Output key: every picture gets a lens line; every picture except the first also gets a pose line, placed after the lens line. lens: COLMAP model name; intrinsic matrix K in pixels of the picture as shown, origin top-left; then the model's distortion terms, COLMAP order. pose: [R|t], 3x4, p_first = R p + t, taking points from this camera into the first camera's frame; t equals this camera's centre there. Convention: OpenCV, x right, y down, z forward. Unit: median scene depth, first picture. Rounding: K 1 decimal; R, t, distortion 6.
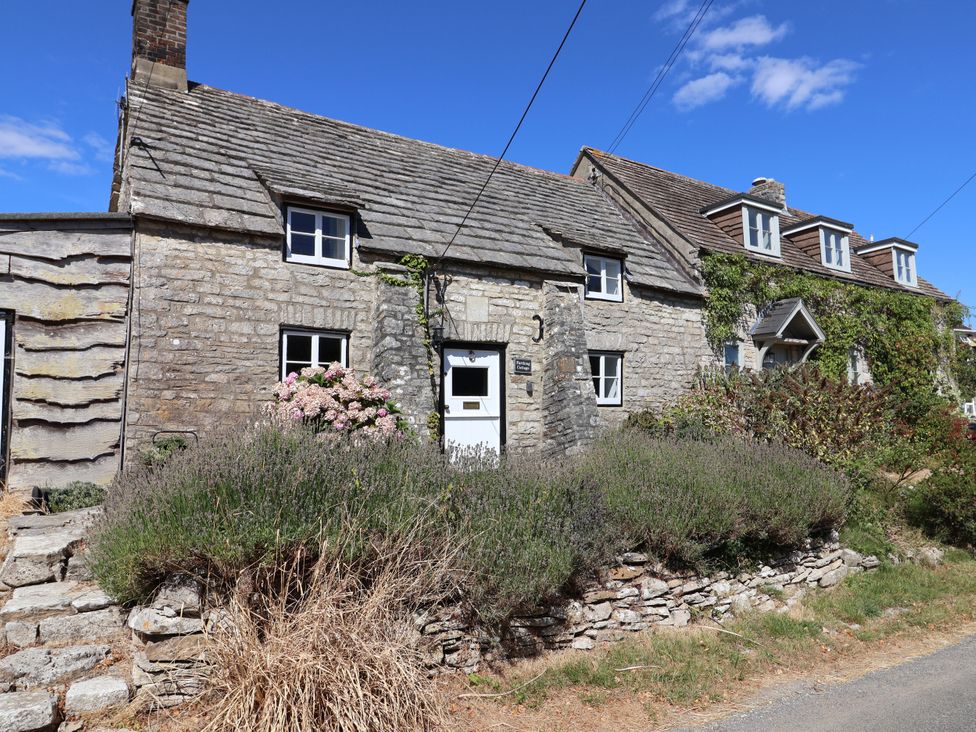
lens RADIAL K [[682.0, 0, 499.0], [0, 682.0, 365.5], [0, 0, 1]] dist [0.003900, -0.004194]
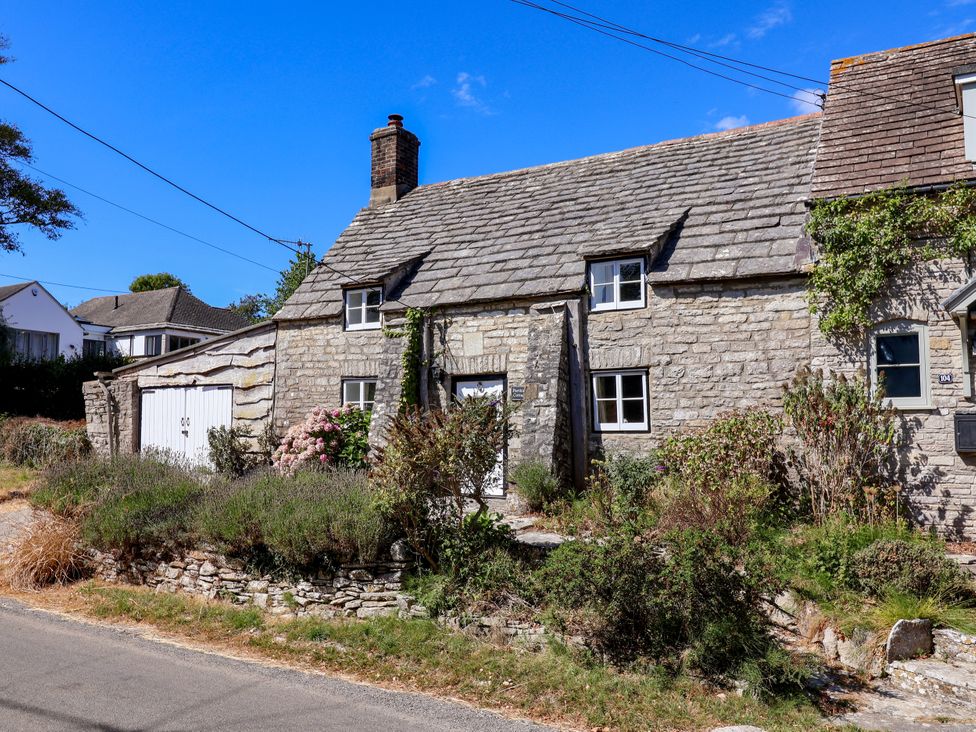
lens RADIAL K [[865.4, 0, 497.9], [0, 865.4, 364.0], [0, 0, 1]] dist [0.009489, -0.004285]
pose [[0.425203, -0.061244, -0.903023, 1.265065], [0.071732, 0.996850, -0.033831, -0.001572], [0.902251, -0.050391, 0.428257, 0.457250]]
